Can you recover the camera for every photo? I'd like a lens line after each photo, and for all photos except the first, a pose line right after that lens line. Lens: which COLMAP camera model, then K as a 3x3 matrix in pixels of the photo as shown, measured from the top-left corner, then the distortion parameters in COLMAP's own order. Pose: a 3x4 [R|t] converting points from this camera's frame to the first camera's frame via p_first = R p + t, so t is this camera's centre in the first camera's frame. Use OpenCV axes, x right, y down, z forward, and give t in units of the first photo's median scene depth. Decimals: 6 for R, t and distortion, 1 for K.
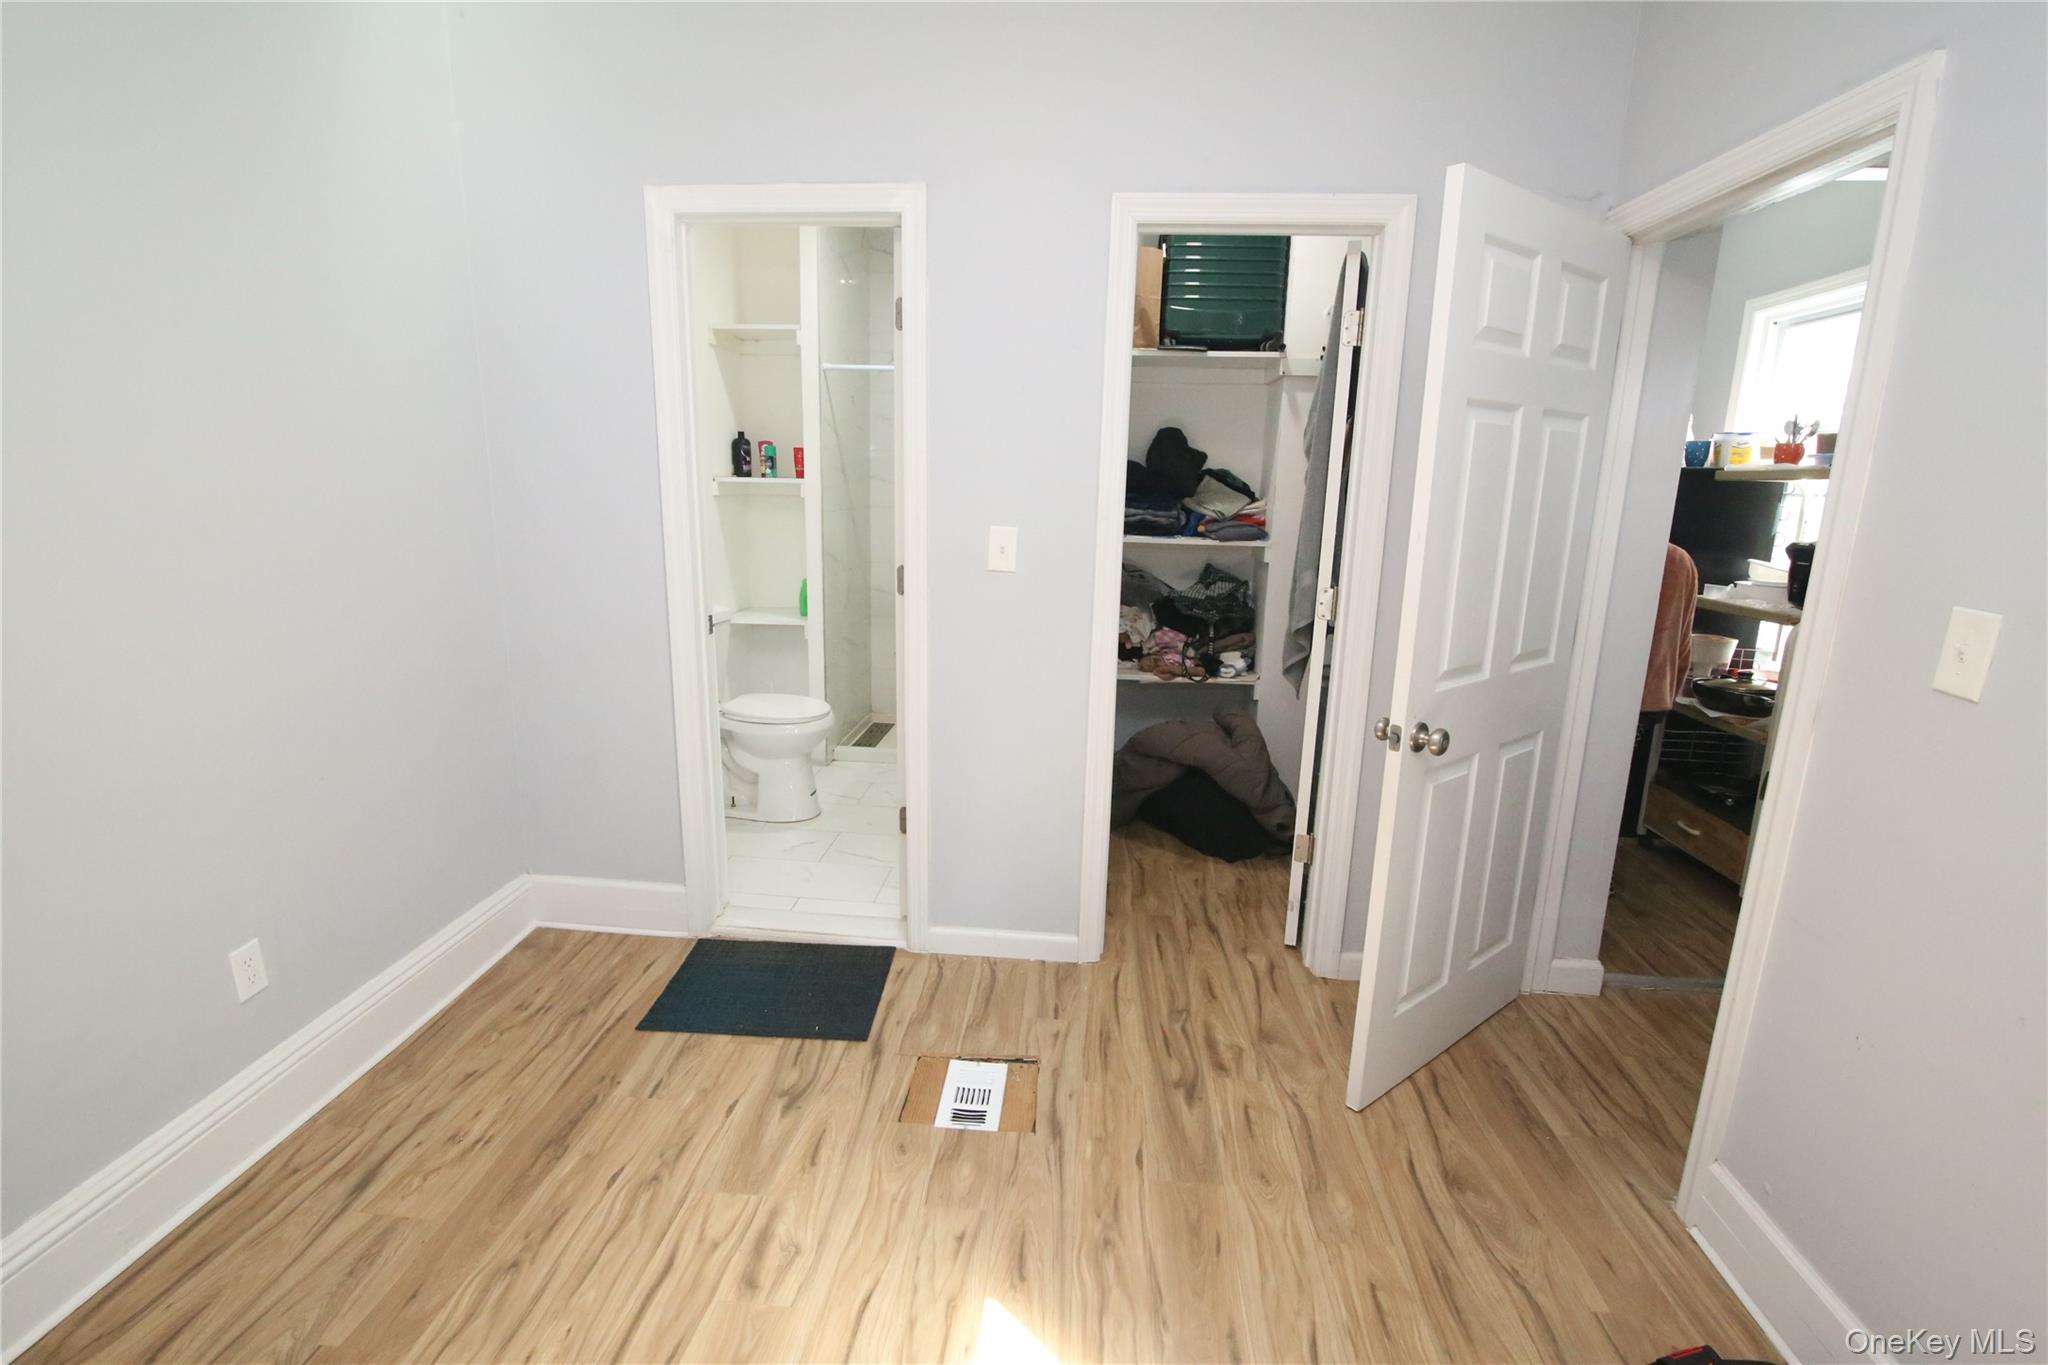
lens RADIAL K [[925.3, 0, 1015.1], [0, 925.3, 688.8], [0, 0, 1]] dist [-0.021573, -0.000036]
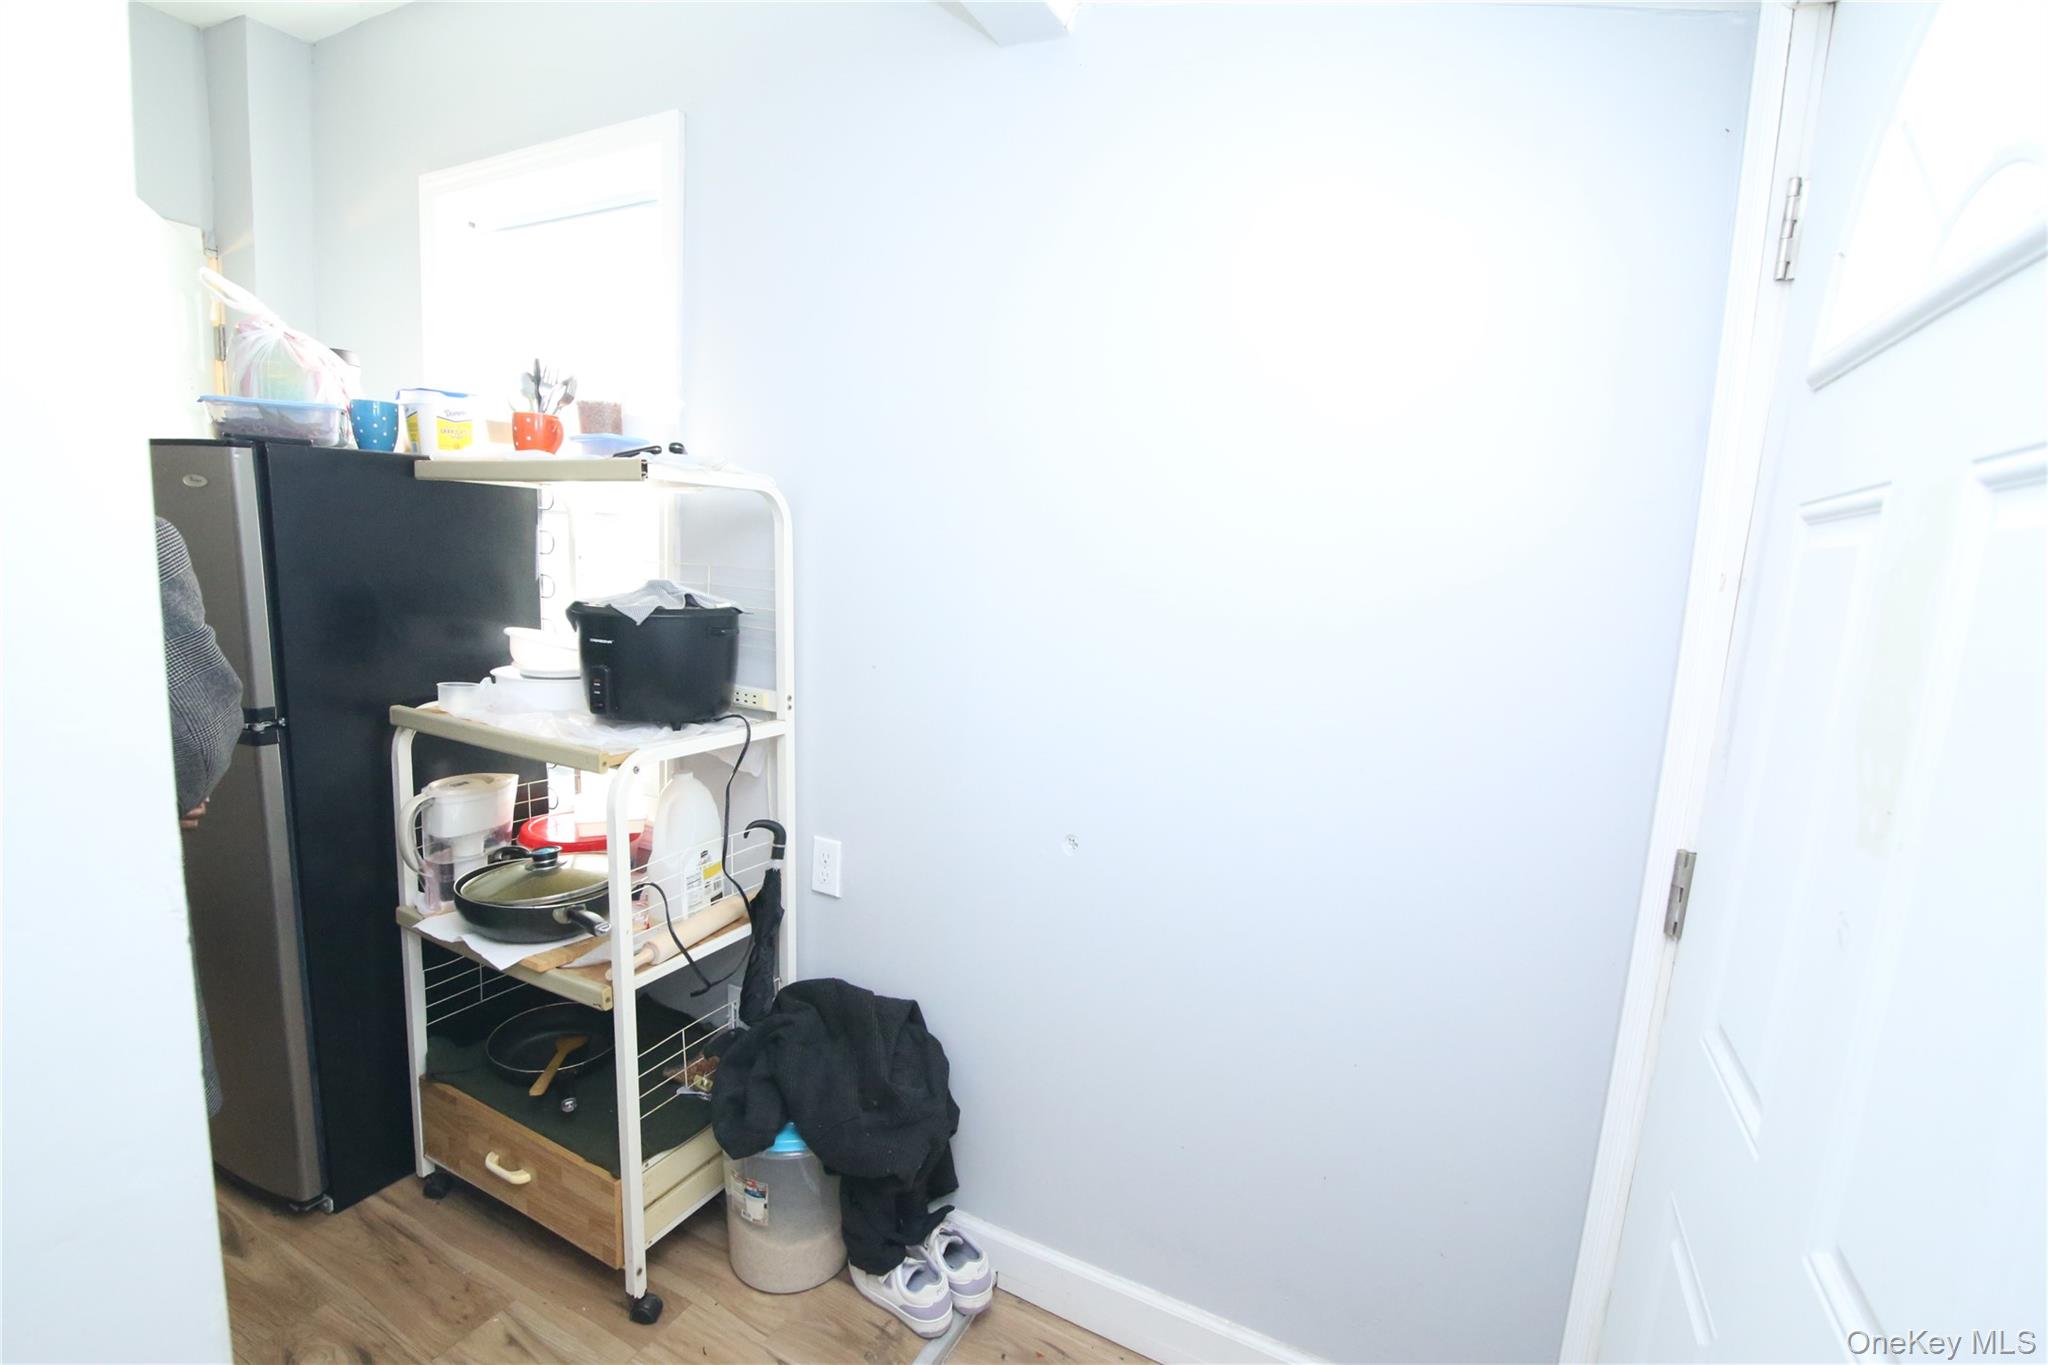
lens RADIAL K [[925.3, 0, 1020.4], [0, 925.3, 689.6], [0, 0, 1]] dist [-0.021573, -0.000036]
pose [[0.376186, -0.143034, 0.915437, 0.415818], [0.153277, 0.984006, 0.090760, -0.109077], [-0.913778, 0.106173, 0.392094, 0.511992]]
